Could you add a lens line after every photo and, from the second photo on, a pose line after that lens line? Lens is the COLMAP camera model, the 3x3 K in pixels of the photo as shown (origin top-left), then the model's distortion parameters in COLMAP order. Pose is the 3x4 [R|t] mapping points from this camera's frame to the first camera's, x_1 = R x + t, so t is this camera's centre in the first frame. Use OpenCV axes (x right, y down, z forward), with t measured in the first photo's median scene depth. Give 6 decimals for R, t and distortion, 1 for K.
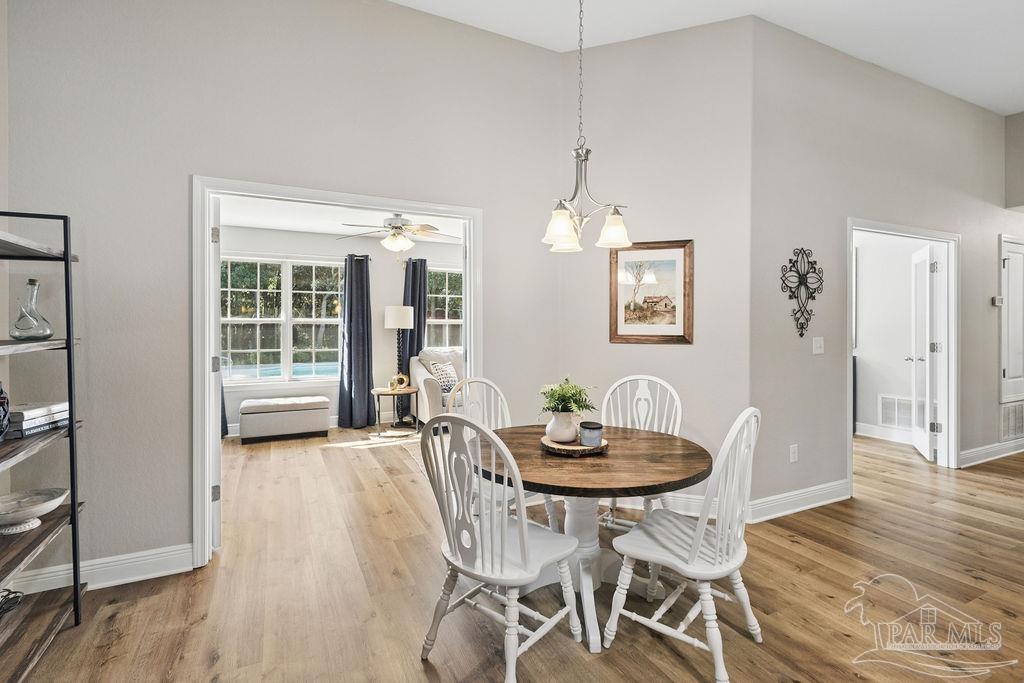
lens RADIAL K [[480.0, 0, 518.2], [0, 480.0, 324.2], [0, 0, 1]] dist [0.003176, -0.000053]
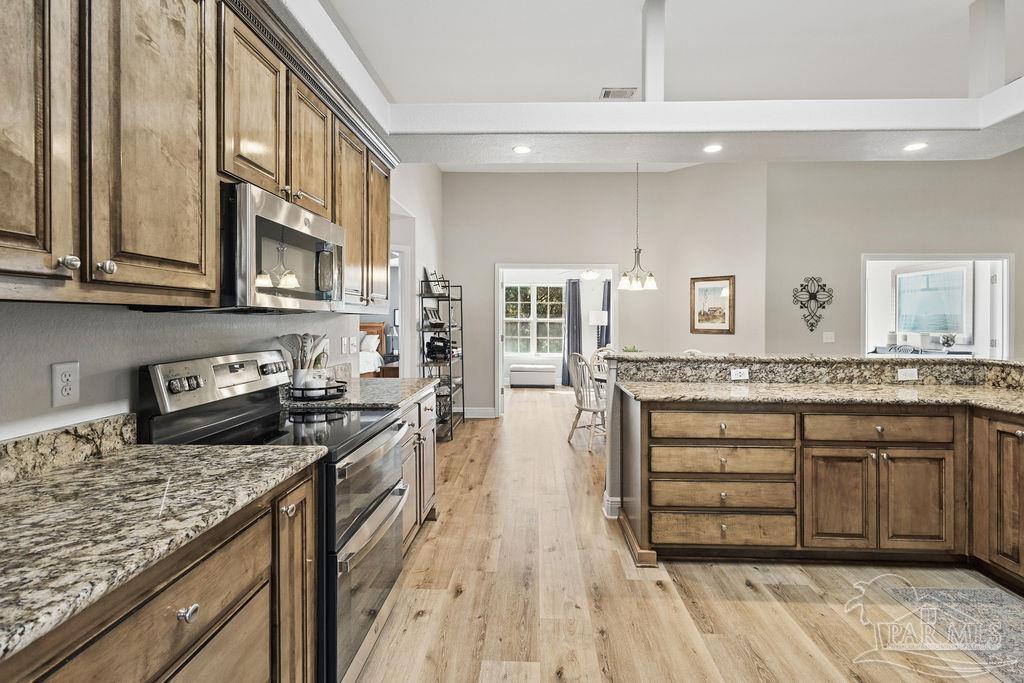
lens RADIAL K [[480.0, 0, 518.2], [0, 480.0, 324.2], [0, 0, 1]] dist [0.003176, -0.000053]
pose [[0.876767, 0.008219, -0.480846, 0.498478], [-0.007133, 0.999966, 0.004087, 0.002133], [0.480863, -0.000153, 0.876796, -0.899597]]
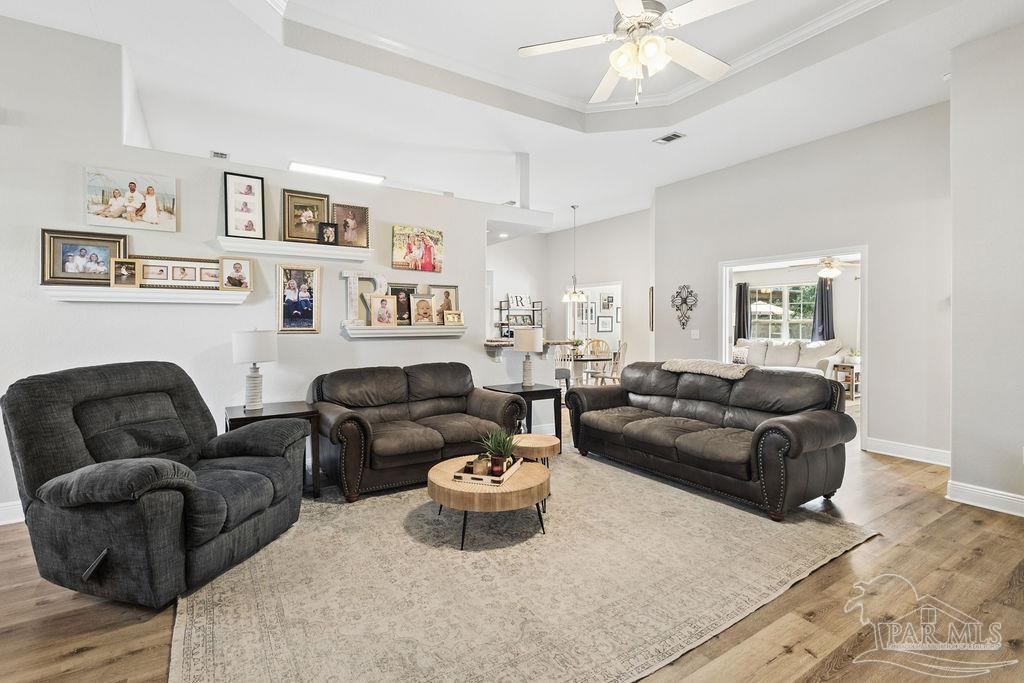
lens RADIAL K [[480.0, 0, 518.2], [0, 480.0, 324.2], [0, 0, 1]] dist [0.003176, -0.000053]
pose [[0.128394, 0.006460, -0.991702, 2.478157], [0.003058, 0.999971, 0.006909, -0.011186], [0.991719, -0.003919, 0.128370, 0.056386]]
